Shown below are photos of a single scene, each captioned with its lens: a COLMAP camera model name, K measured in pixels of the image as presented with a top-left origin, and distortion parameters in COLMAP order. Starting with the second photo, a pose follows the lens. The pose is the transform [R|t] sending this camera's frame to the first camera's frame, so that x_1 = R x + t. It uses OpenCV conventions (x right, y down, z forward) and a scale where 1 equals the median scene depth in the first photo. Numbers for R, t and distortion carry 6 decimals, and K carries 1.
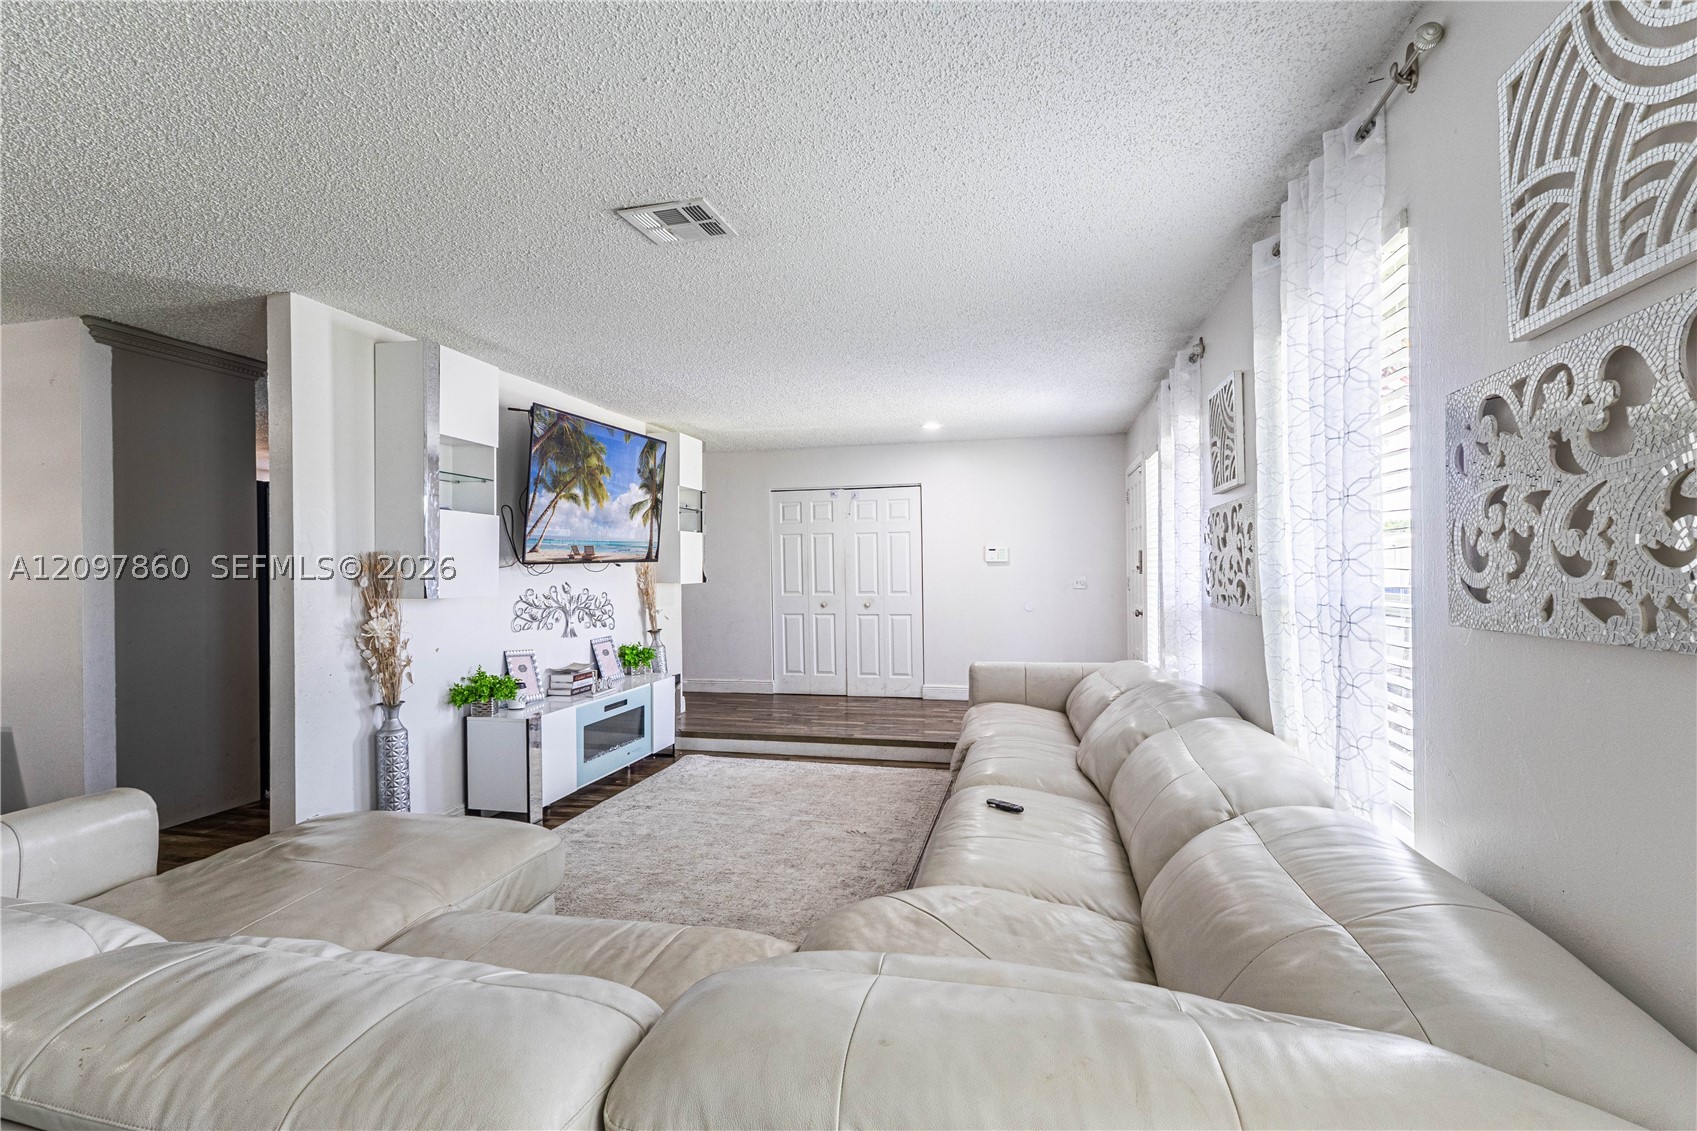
lens RADIAL K [[775.3, 0, 846.7], [0, 775.3, 570.9], [0, 0, 1]] dist [0.001578, 0.001759]
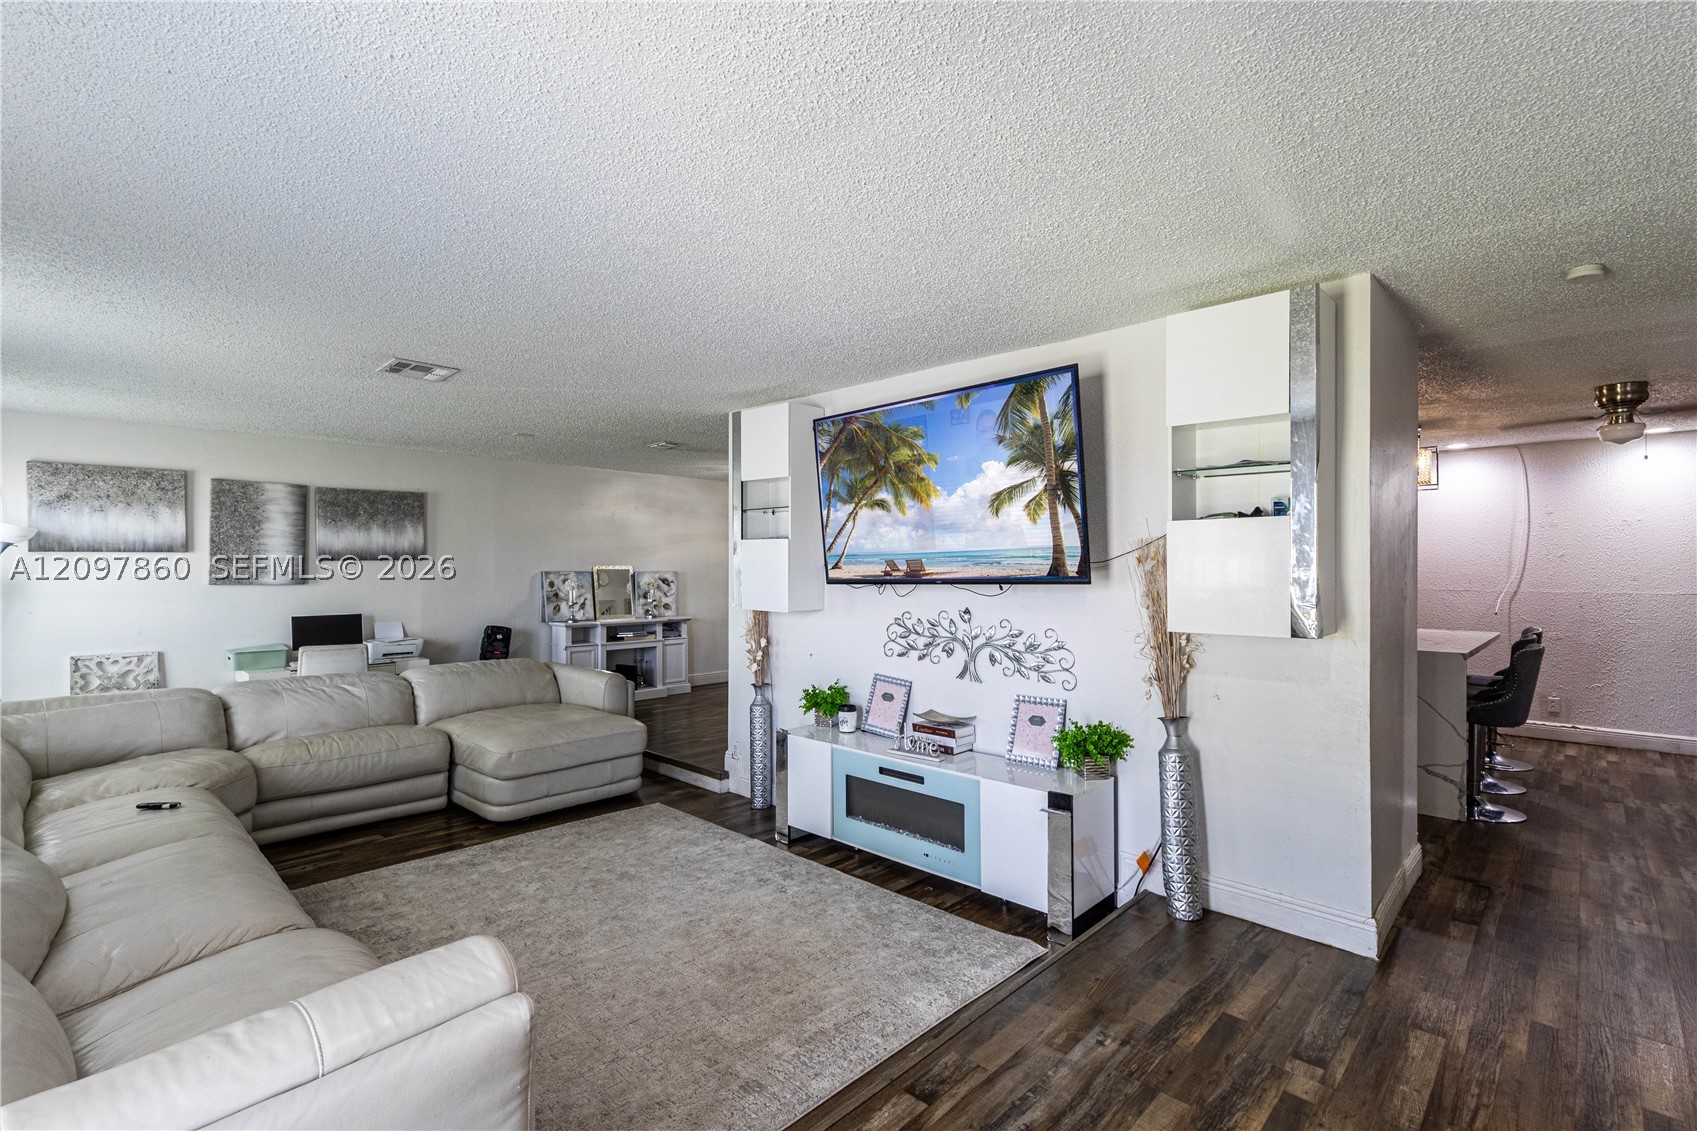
lens RADIAL K [[775.3, 0, 848.0], [0, 775.3, 564.1], [0, 0, 1]] dist [0.001578, 0.001759]
pose [[-0.497569, 0.012479, -0.867334, 0.474241], [0.002770, 0.999914, 0.012798, -0.050166], [0.867420, 0.003965, -0.497561, 1.693000]]
